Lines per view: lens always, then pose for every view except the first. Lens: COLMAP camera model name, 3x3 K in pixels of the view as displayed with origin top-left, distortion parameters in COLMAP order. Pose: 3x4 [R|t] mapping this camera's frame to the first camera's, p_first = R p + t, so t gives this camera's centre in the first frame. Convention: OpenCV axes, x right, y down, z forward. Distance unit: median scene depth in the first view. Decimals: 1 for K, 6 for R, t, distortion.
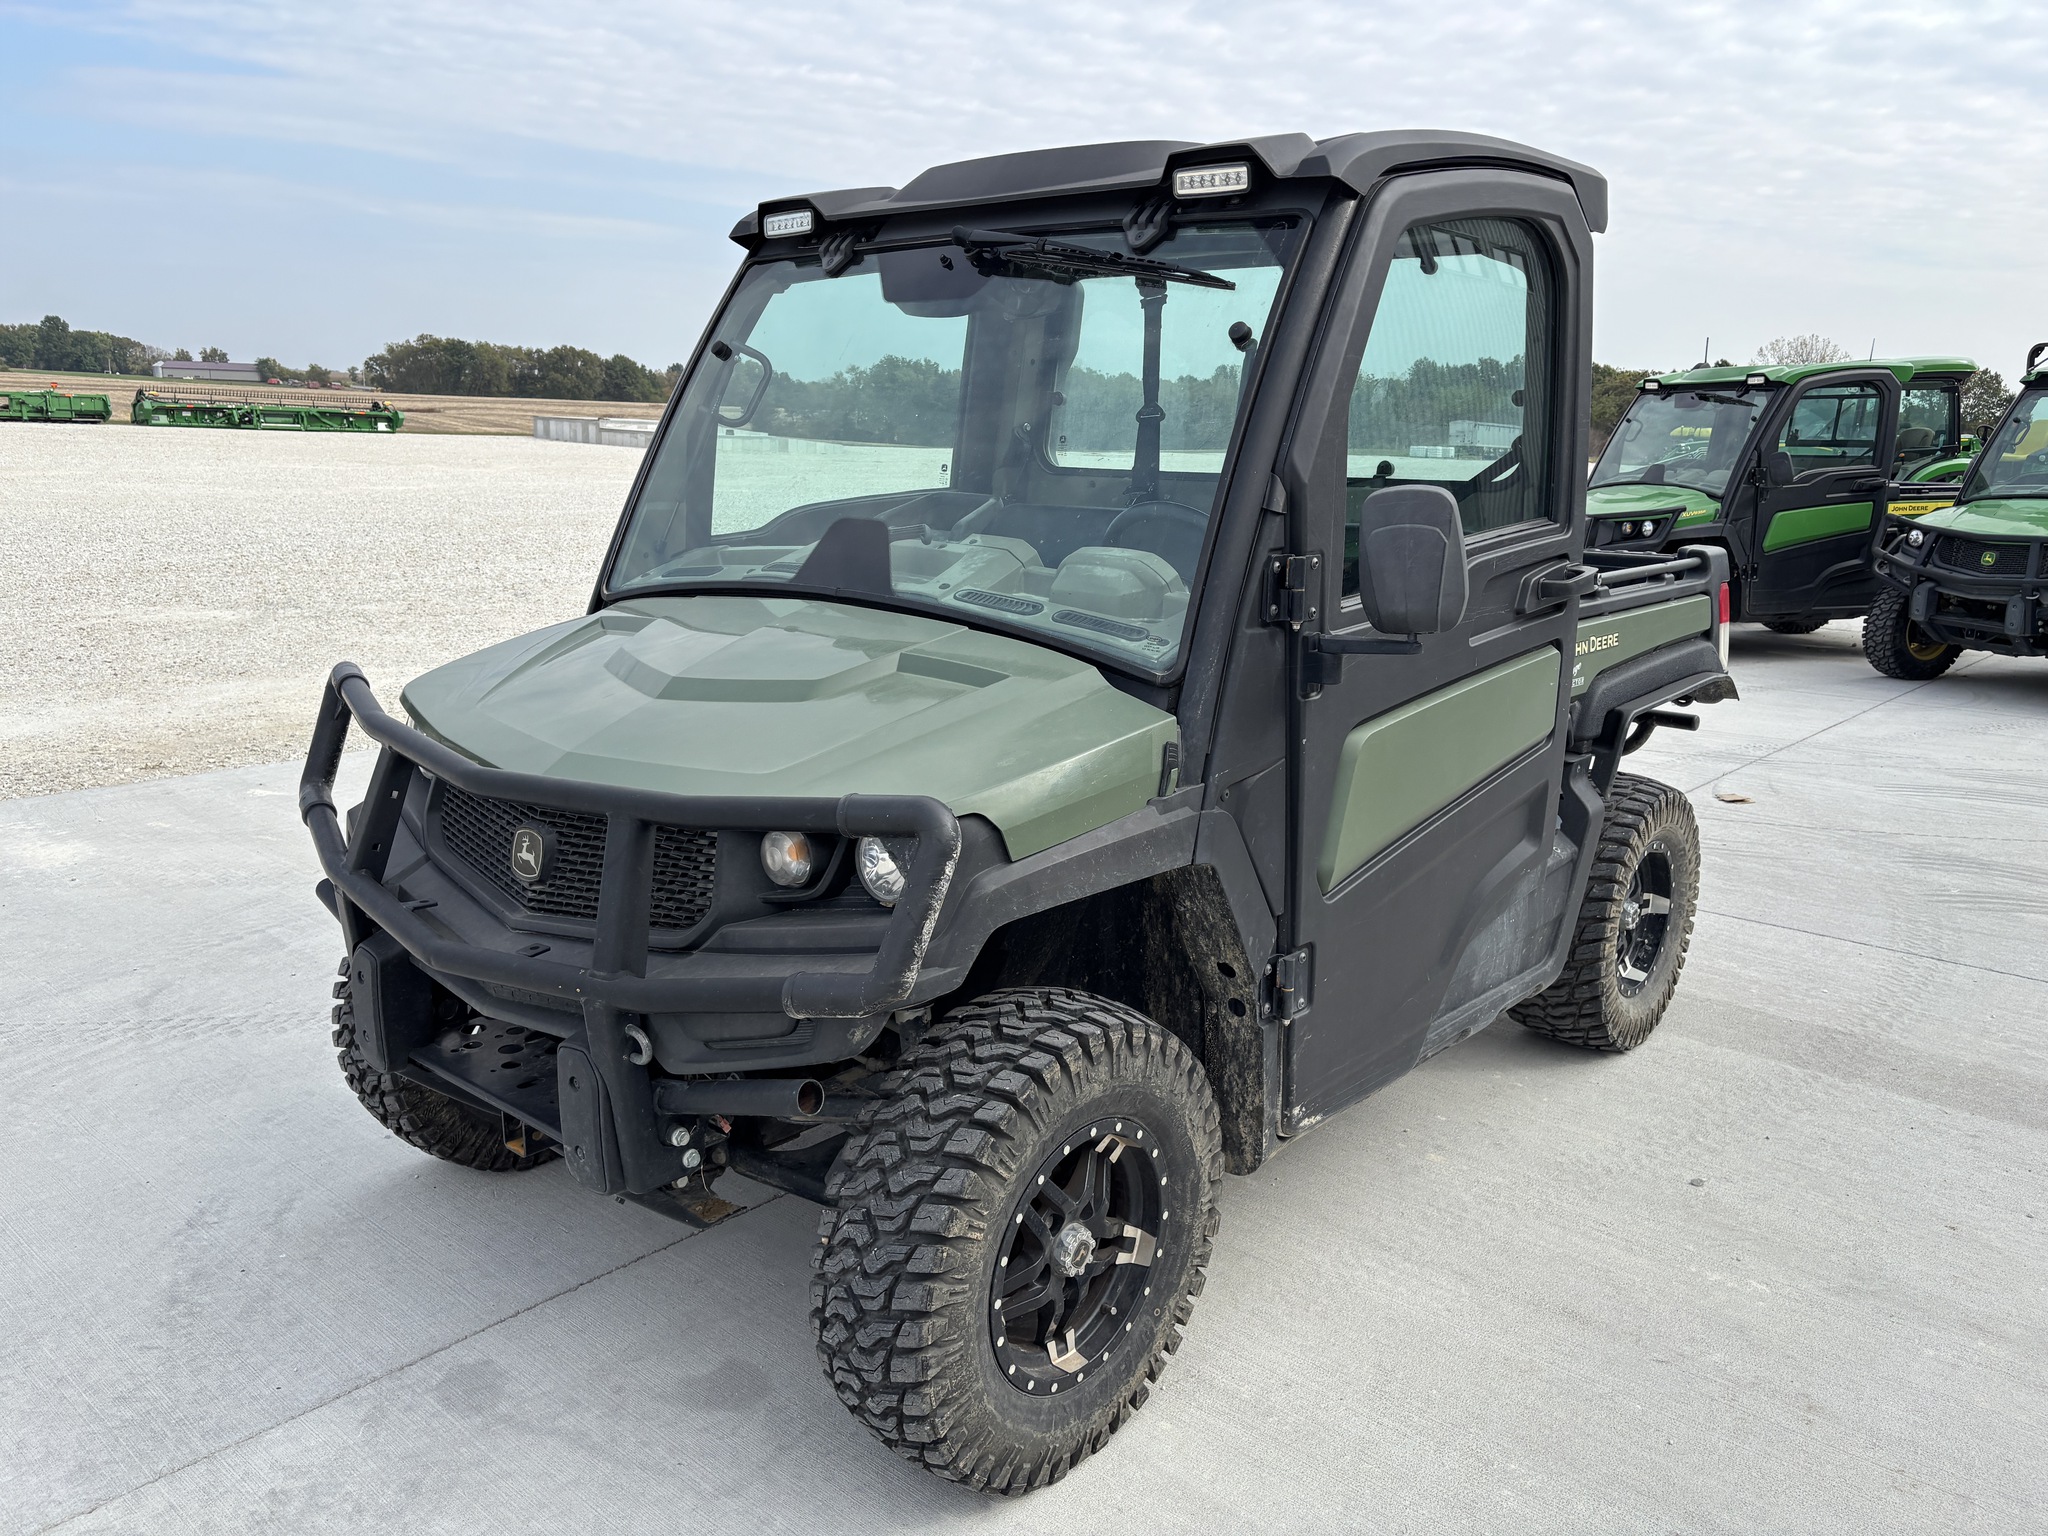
lens RADIAL K [[1591.5, 0, 1018.3], [0, 1591.5, 710.2], [0, 0, 1]] dist [0.061539, -0.075086]
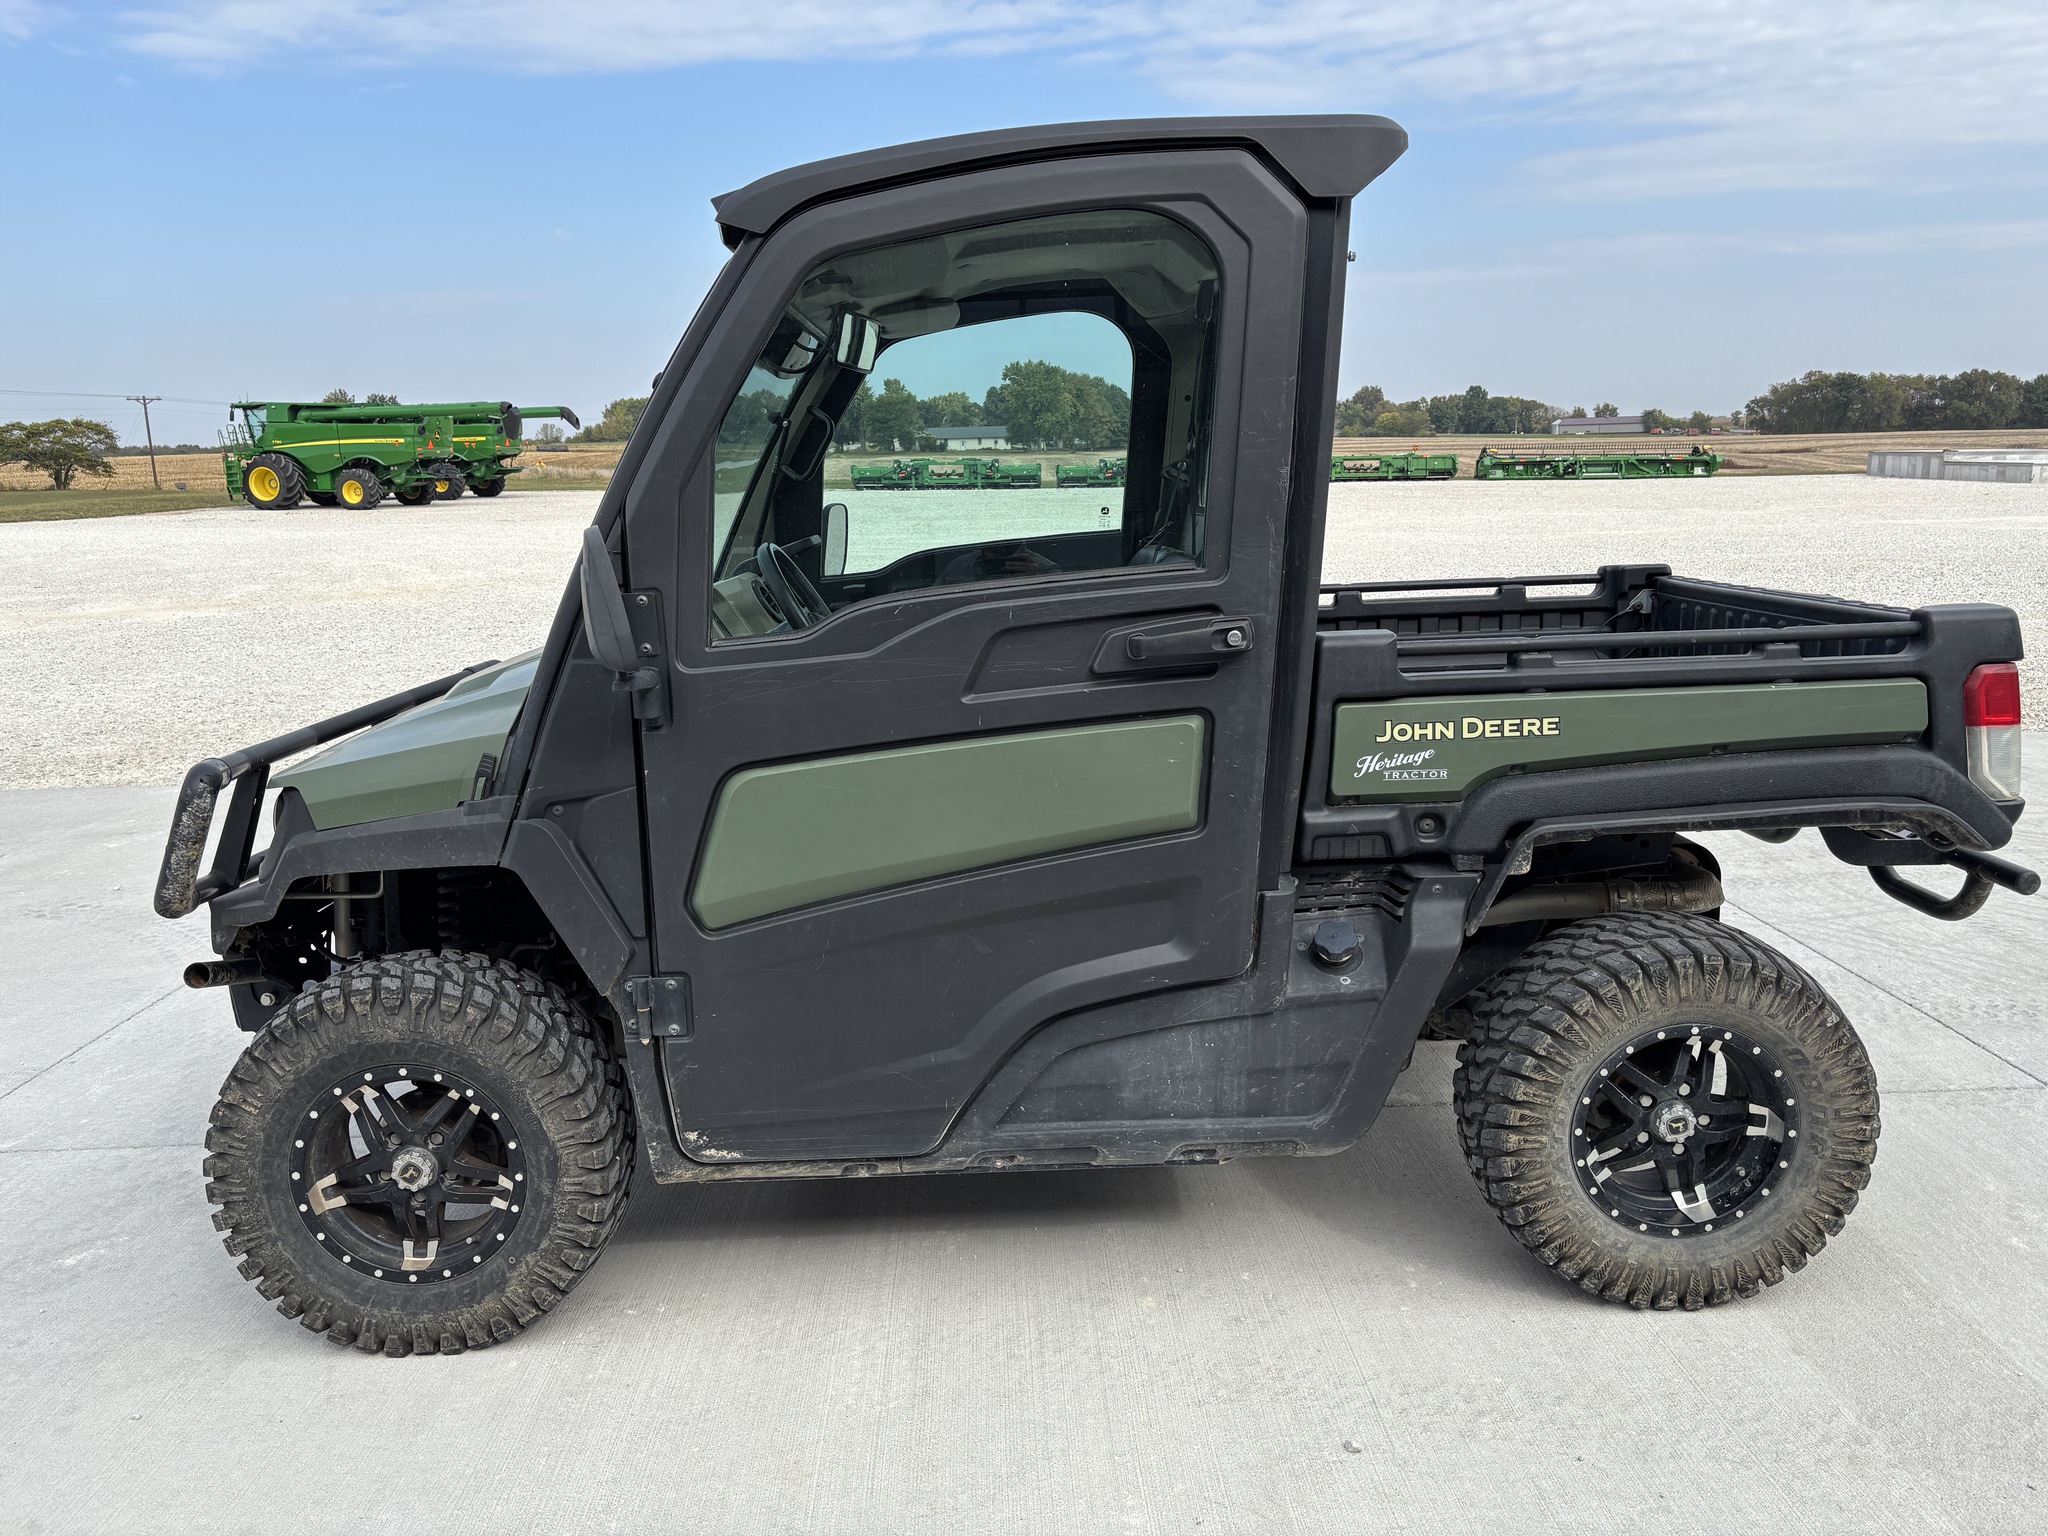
lens RADIAL K [[1591.5, 0, 1018.3], [0, 1591.5, 710.2], [0, 0, 1]] dist [0.061539, -0.075086]
pose [[0.663055, 0.071507, -0.745147, 0.726802], [-0.092108, 0.995656, 0.013586, -0.037074], [0.742882, 0.059626, 0.666761, 0.313316]]
